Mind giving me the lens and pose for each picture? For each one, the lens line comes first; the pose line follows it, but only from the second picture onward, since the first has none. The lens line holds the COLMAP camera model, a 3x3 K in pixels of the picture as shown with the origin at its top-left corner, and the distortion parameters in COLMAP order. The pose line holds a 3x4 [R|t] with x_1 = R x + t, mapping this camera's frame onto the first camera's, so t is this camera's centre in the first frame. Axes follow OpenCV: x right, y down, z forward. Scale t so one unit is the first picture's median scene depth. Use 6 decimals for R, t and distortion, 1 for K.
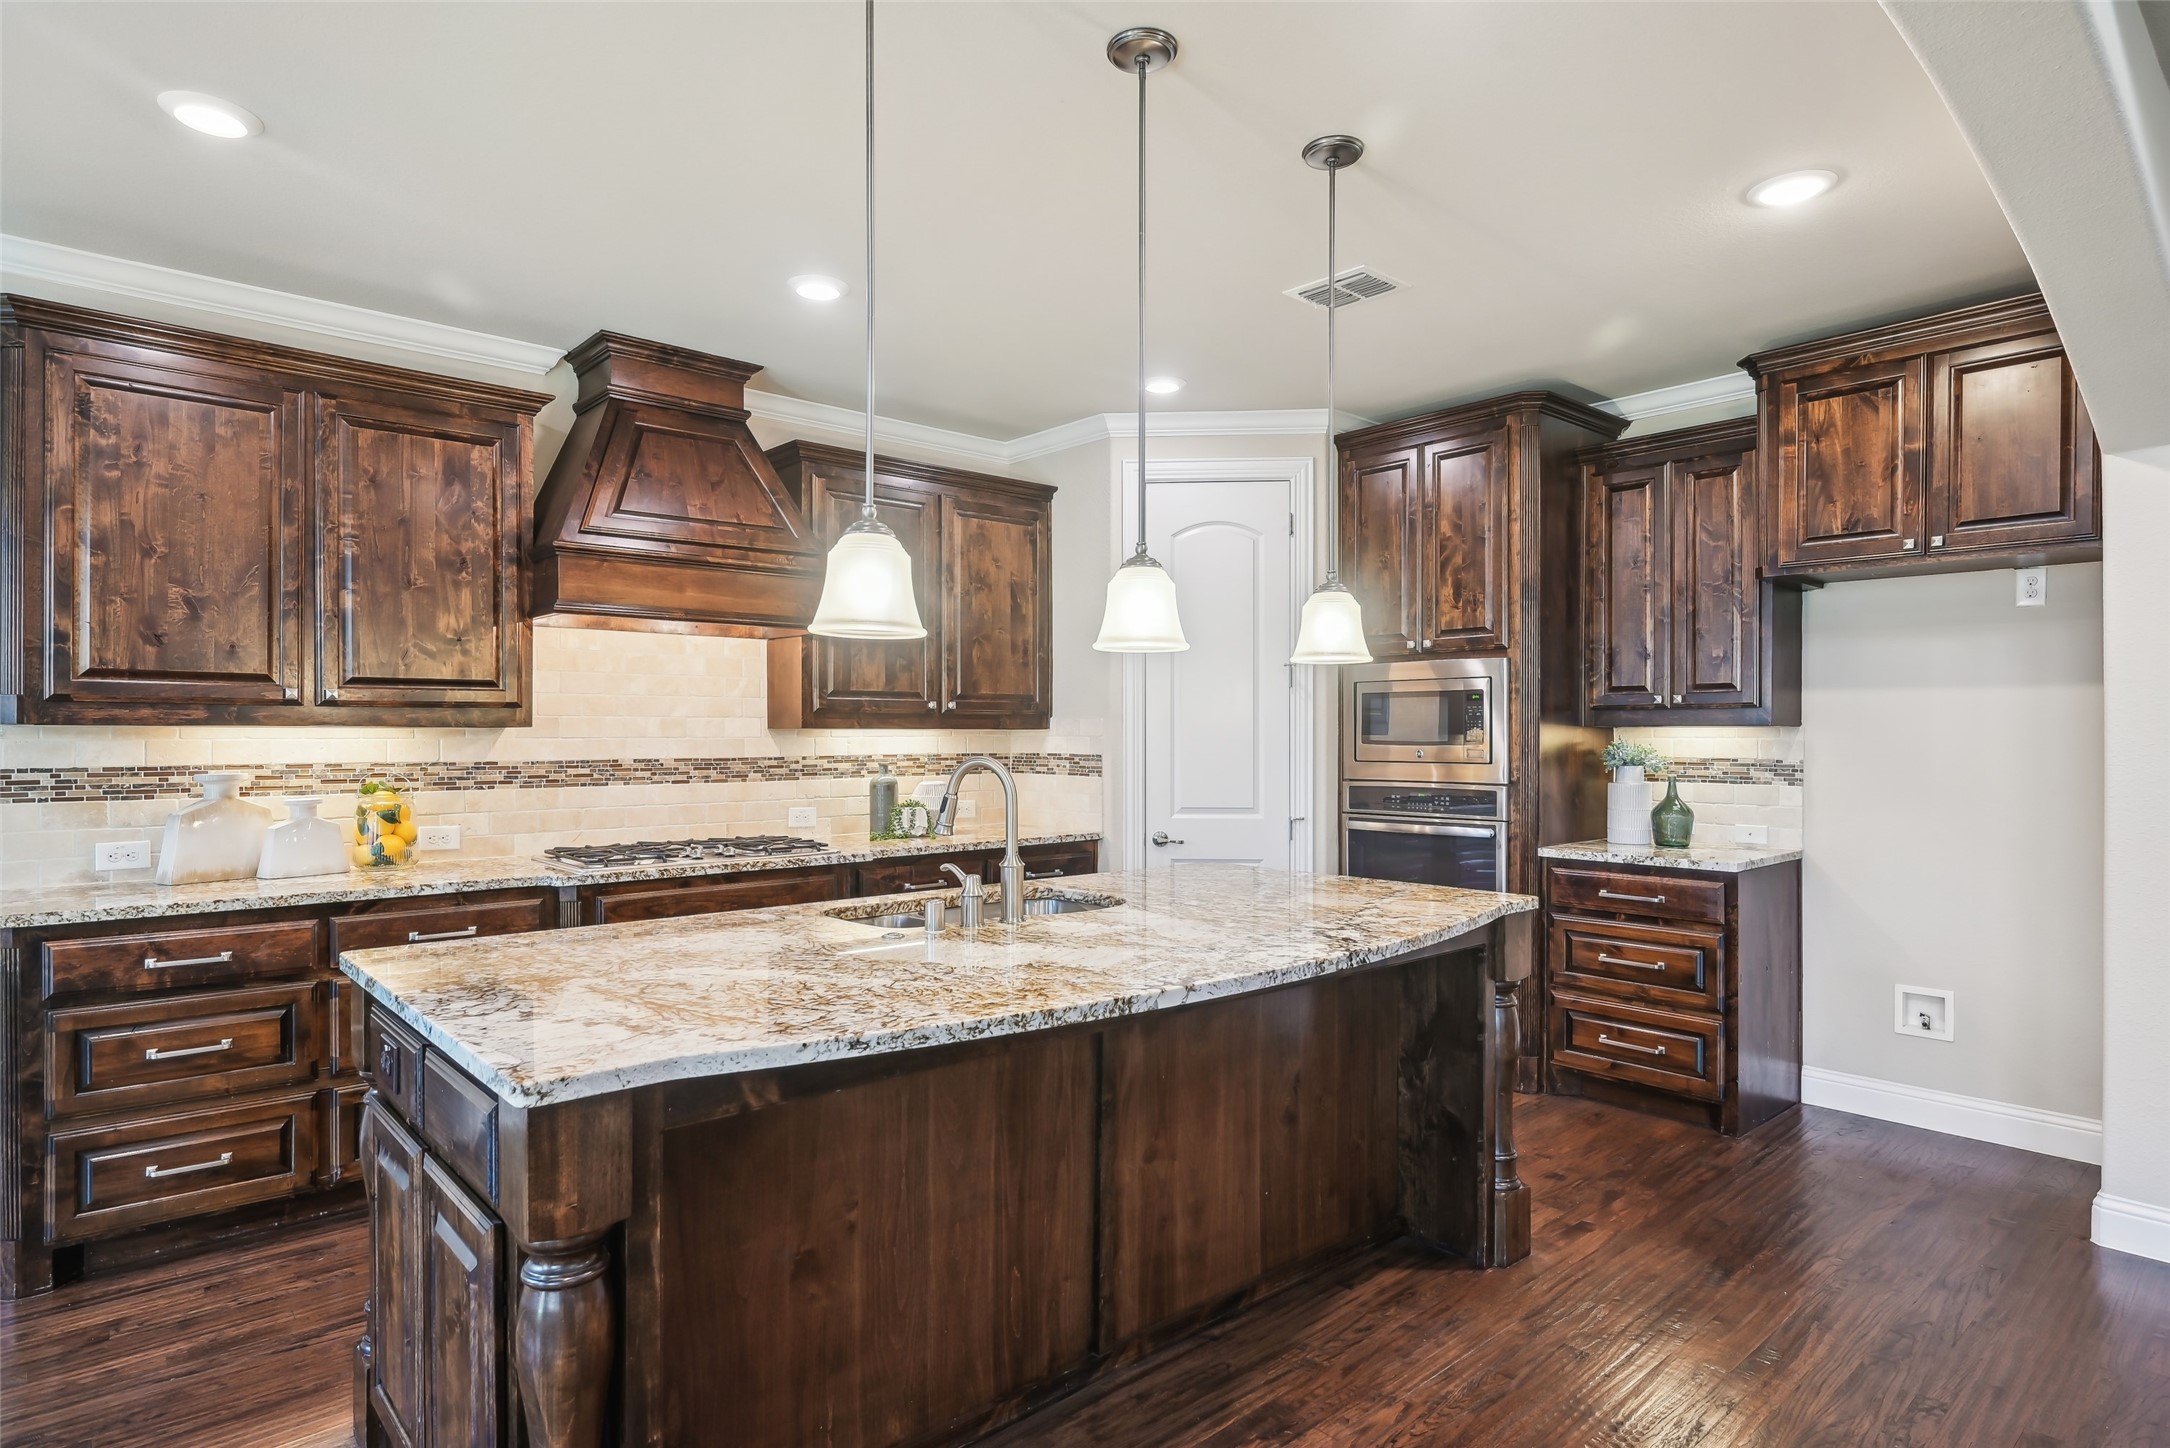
lens RADIAL K [[1162.7, 0, 1097.1], [0, 1162.7, 738.6], [0, 0, 1]] dist [0.002591, -0.000190]
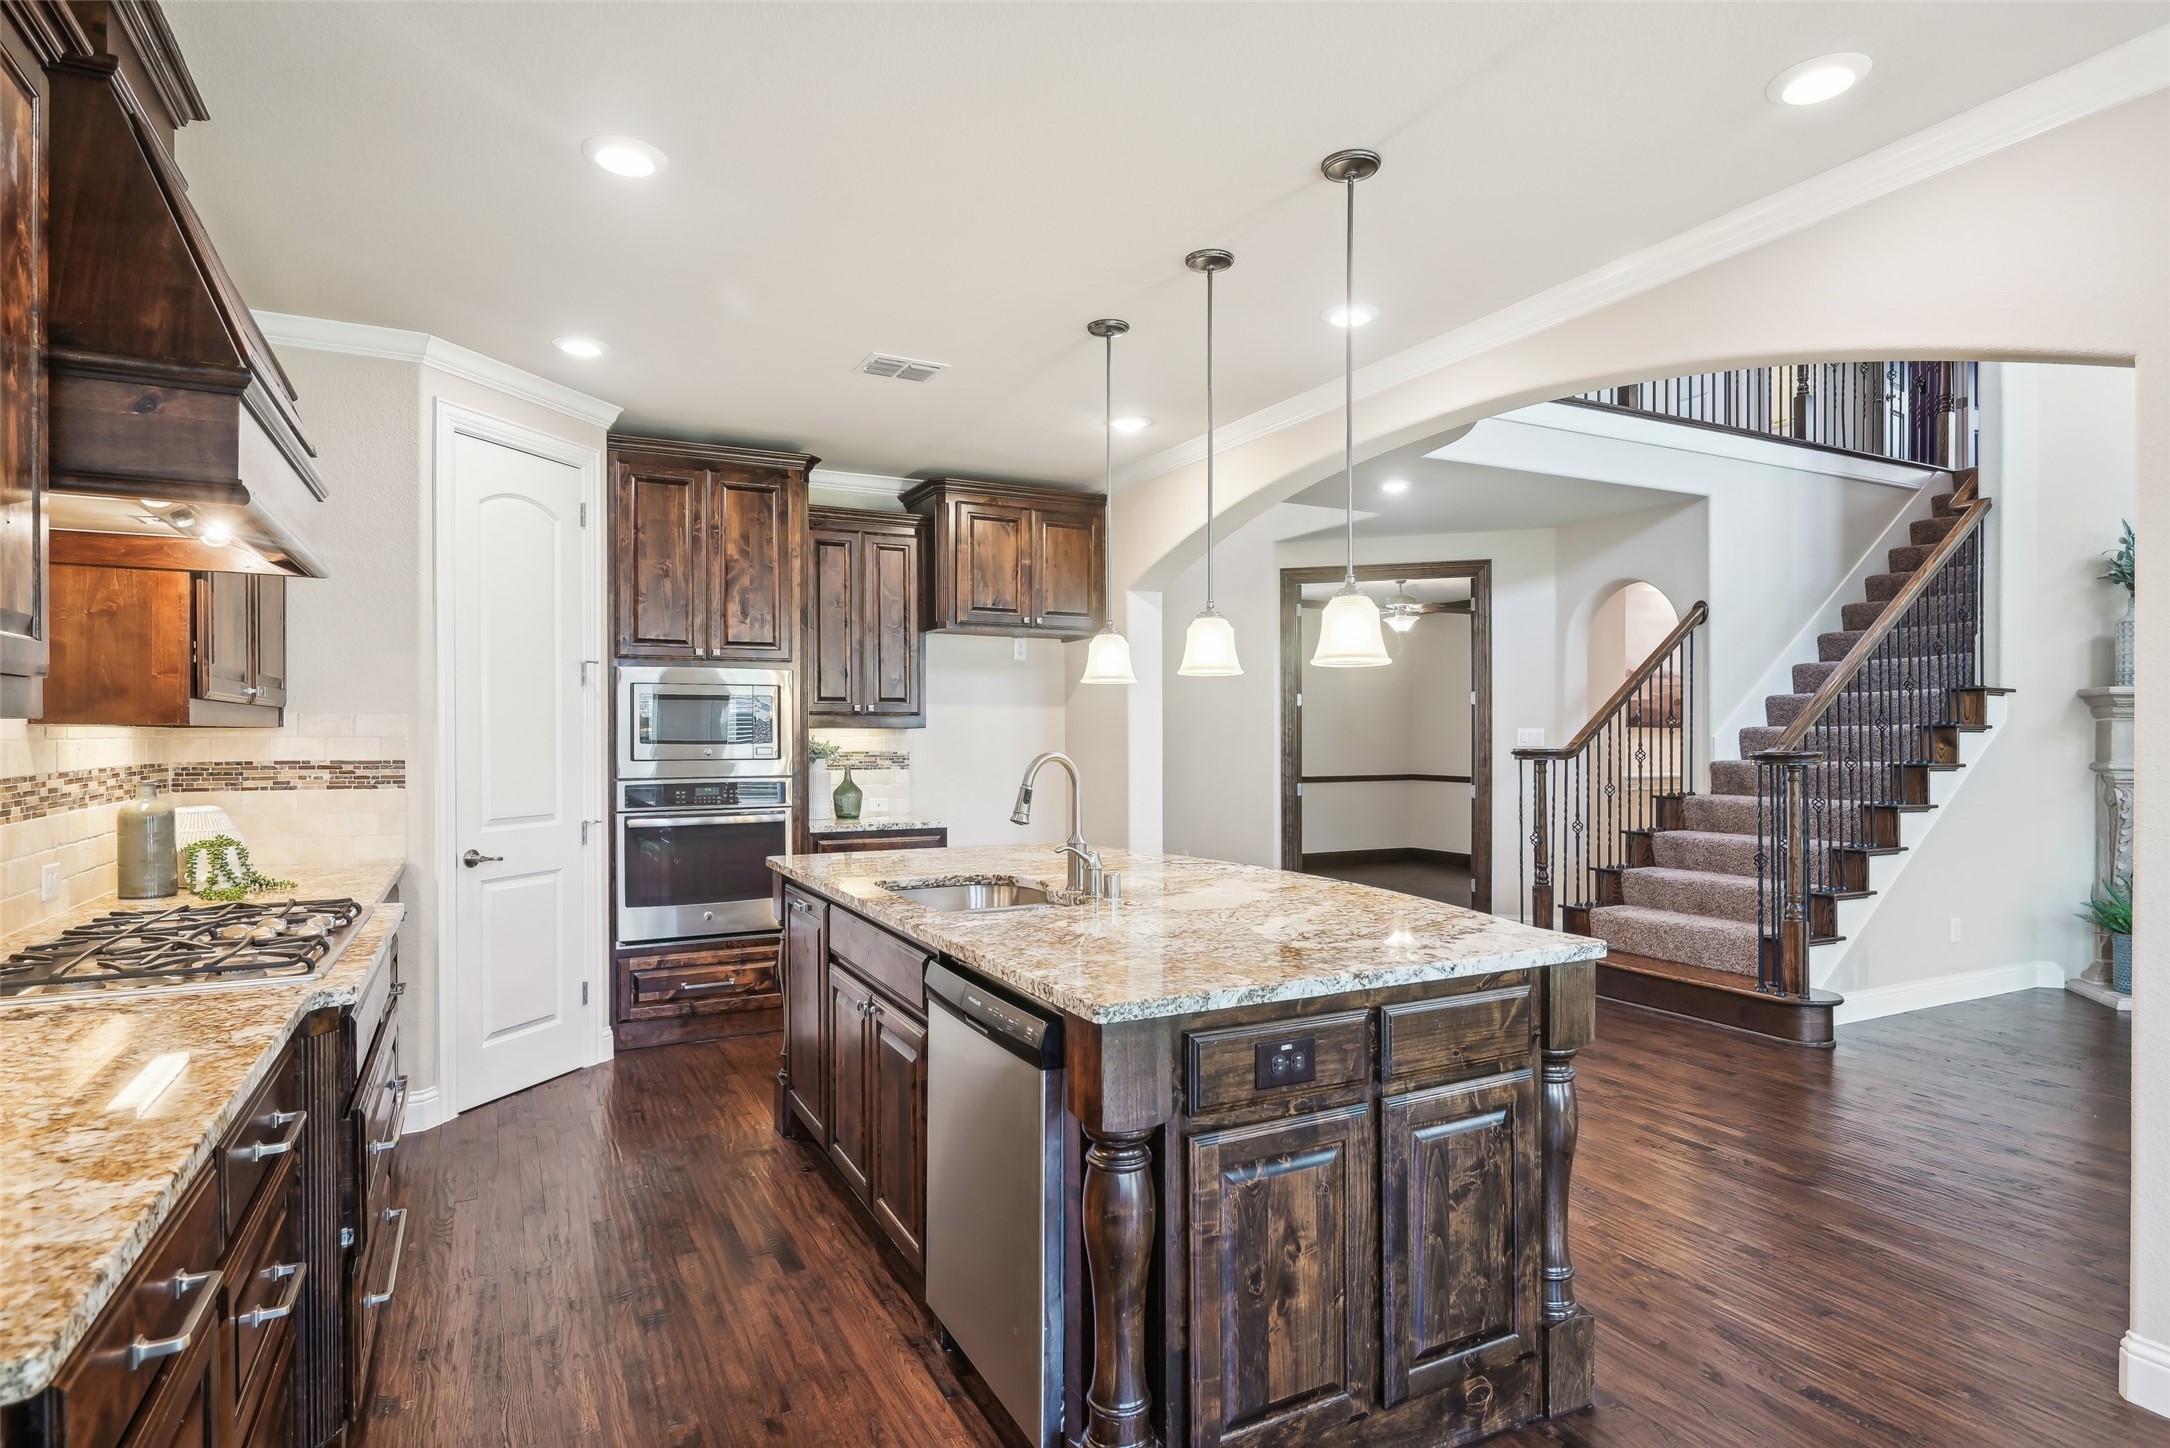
lens RADIAL K [[1162.7, 0, 1075.5], [0, 1162.7, 732.6], [0, 0, 1]] dist [0.002591, -0.000190]
pose [[0.271967, 0.001232, 0.962306, -0.695821], [0.005268, 0.999982, -0.002769, -0.000397], [-0.962292, 0.005822, 0.271956, 0.376666]]
